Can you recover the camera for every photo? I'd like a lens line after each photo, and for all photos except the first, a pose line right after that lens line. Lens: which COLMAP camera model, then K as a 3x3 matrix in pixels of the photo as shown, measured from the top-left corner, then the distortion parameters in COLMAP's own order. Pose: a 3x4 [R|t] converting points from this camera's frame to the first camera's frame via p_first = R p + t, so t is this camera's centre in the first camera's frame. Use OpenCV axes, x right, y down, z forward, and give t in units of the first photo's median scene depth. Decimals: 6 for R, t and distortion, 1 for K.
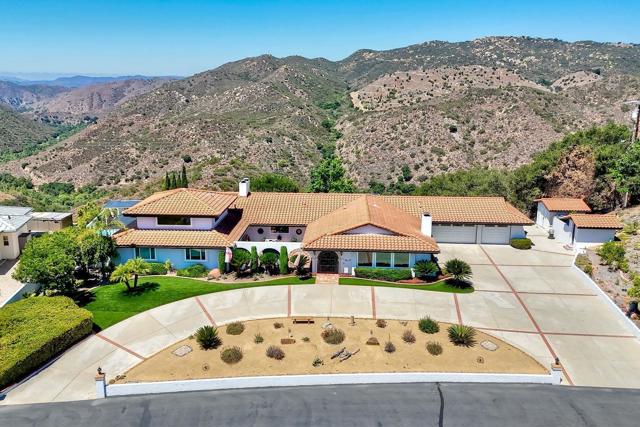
lens RADIAL K [[567.8, 0, 319.0], [0, 567.8, 216.2], [0, 0, 1]] dist [0.064719, -0.031805]
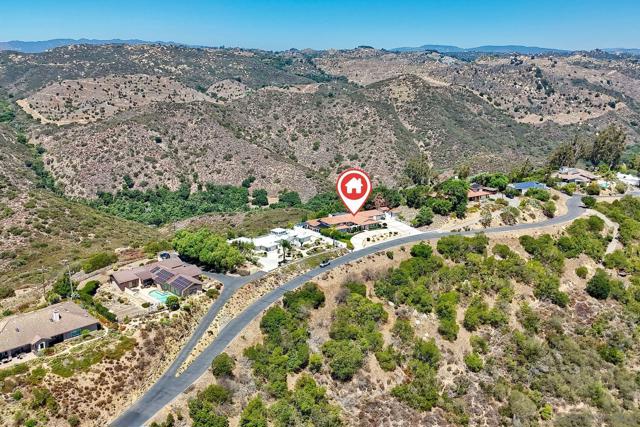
lens RADIAL K [[567.8, 0, 320.2], [0, 567.8, 212.4], [0, 0, 1]] dist [0.064719, -0.031805]
pose [[0.813320, -0.145112, 0.563429, -0.185494], [0.136986, 0.988934, 0.056960, -0.023496], [-0.565460, 0.030856, 0.824199, -0.177256]]
